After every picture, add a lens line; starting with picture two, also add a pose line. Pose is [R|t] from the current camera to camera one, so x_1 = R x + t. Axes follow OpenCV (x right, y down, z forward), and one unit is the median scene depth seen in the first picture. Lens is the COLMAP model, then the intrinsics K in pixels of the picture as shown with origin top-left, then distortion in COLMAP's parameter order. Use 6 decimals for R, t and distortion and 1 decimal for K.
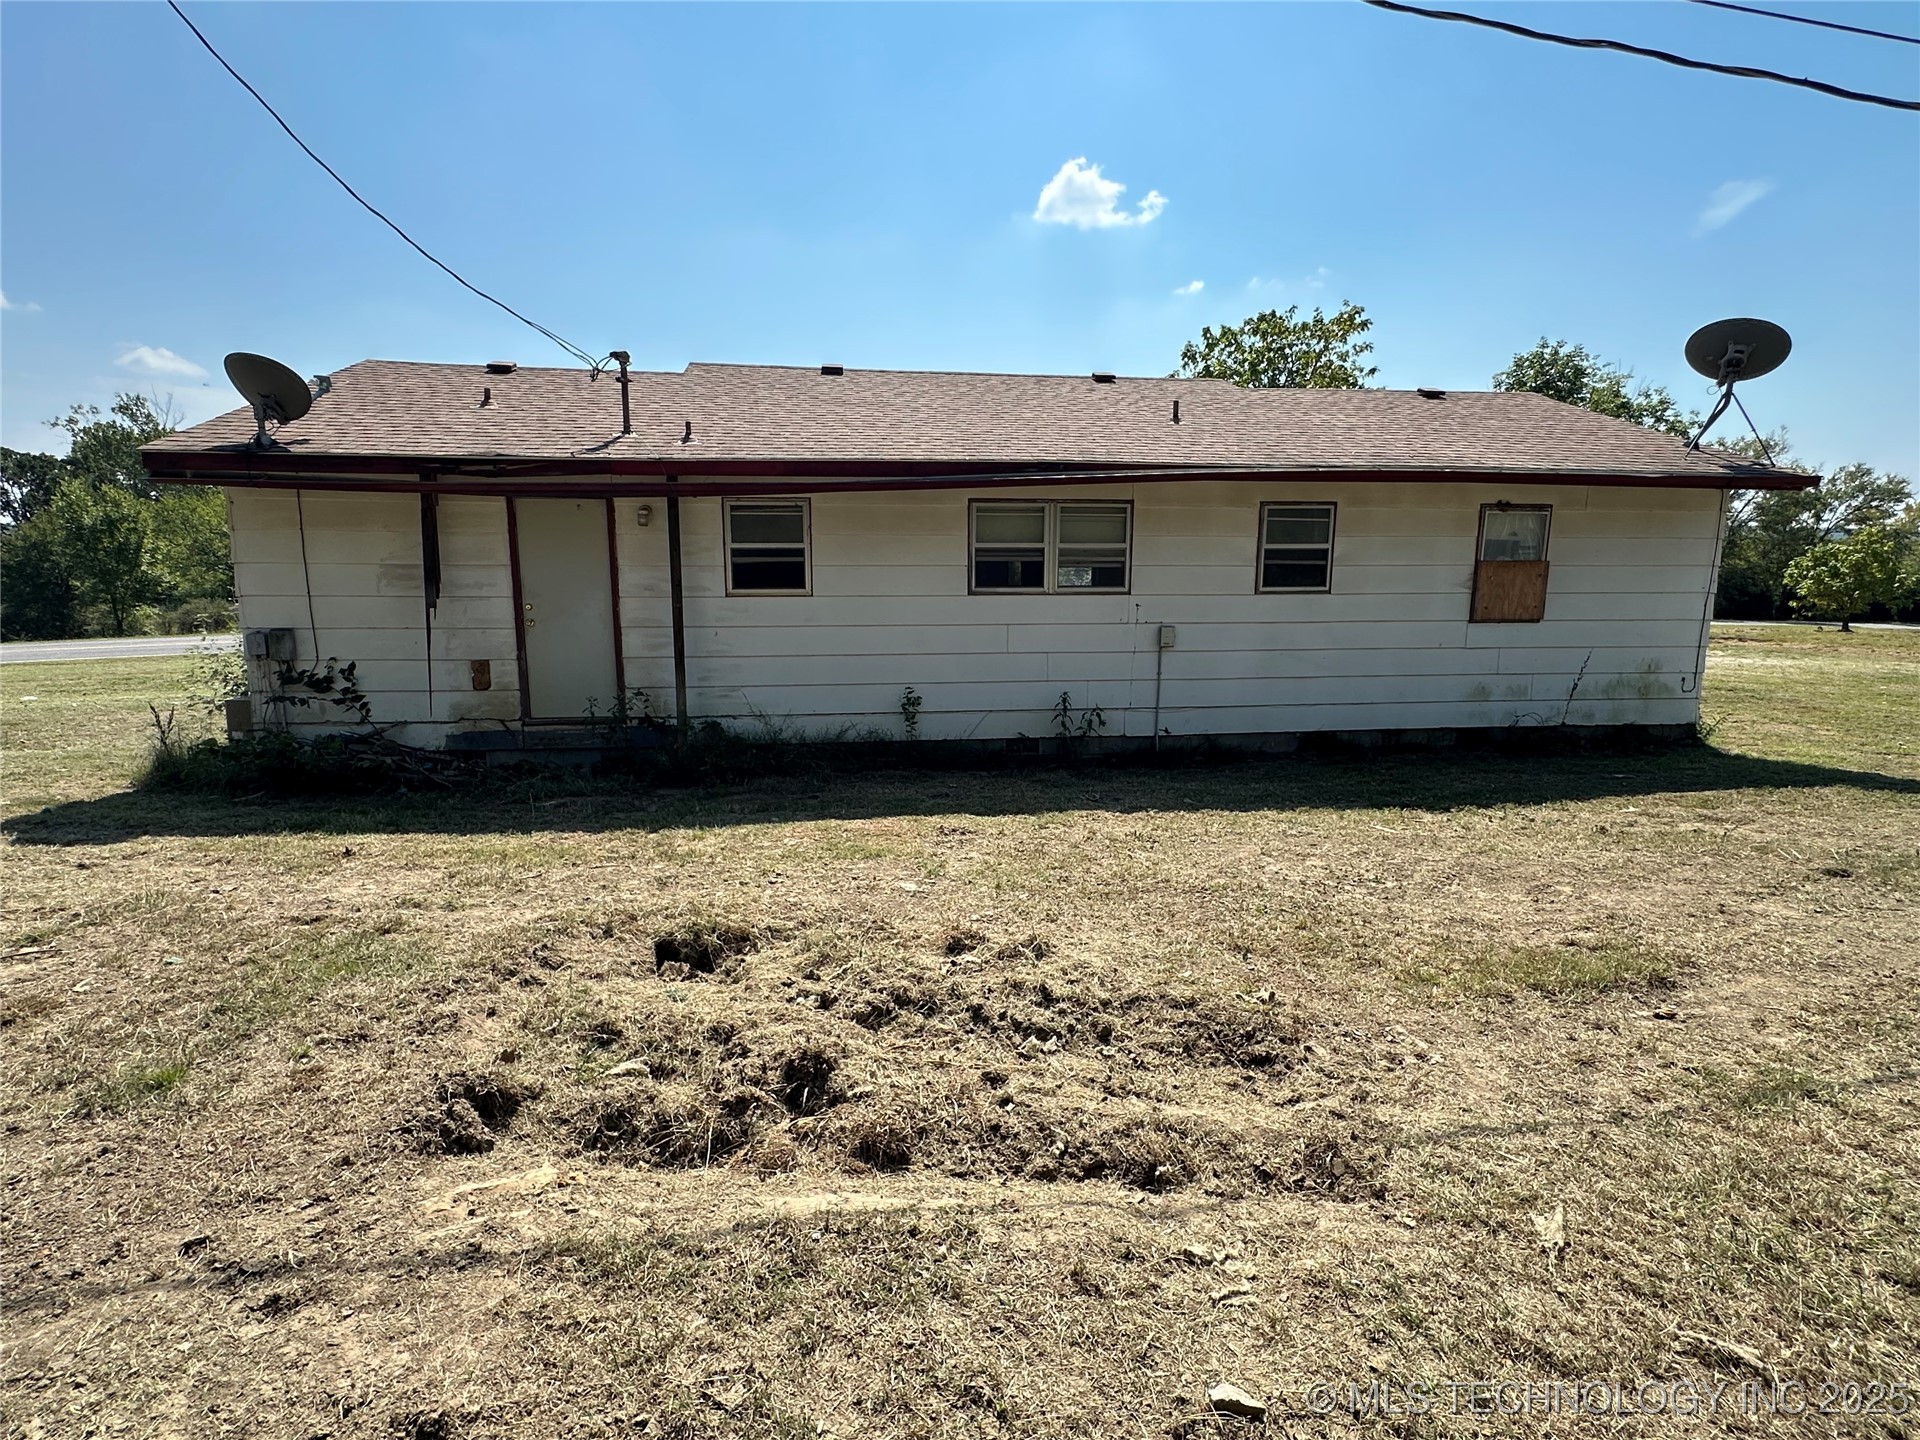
lens RADIAL K [[949.2, 0, 961.0], [0, 949.2, 712.5], [0, 0, 1]] dist [-0.010751, -0.001946]
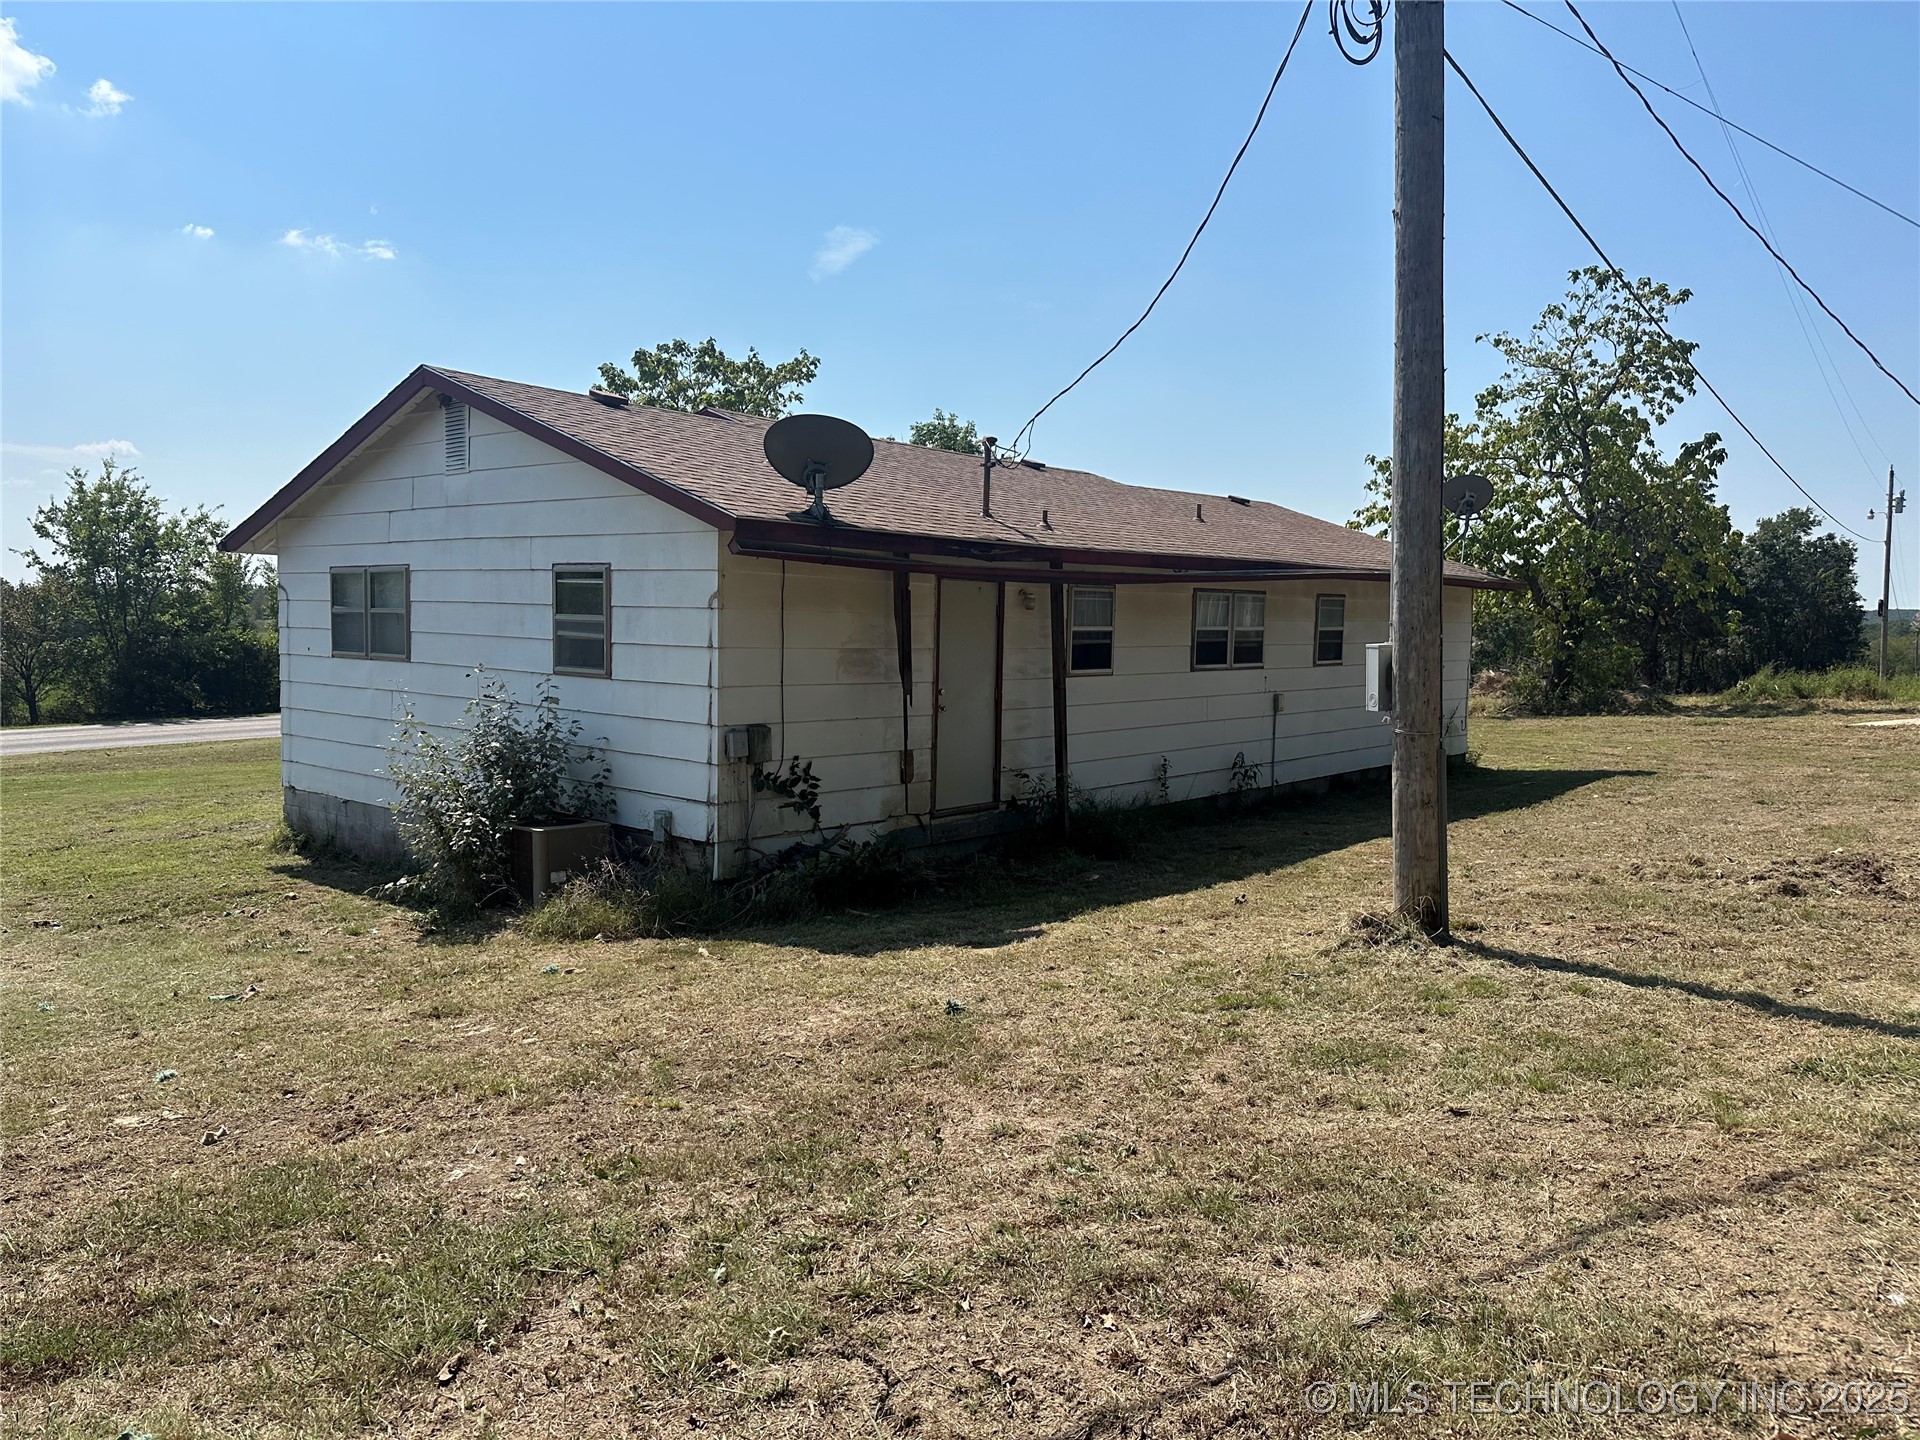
lens RADIAL K [[1340.0, 0, 961.7], [0, 1340.0, 723.2], [0, 0, 1]] dist [0.033600, -0.008012]
pose [[0.736920, -0.044099, 0.674539, -1.338083], [0.106486, 0.992984, -0.051415, -0.008890], [-0.667540, 0.109718, 0.736446, -0.000911]]
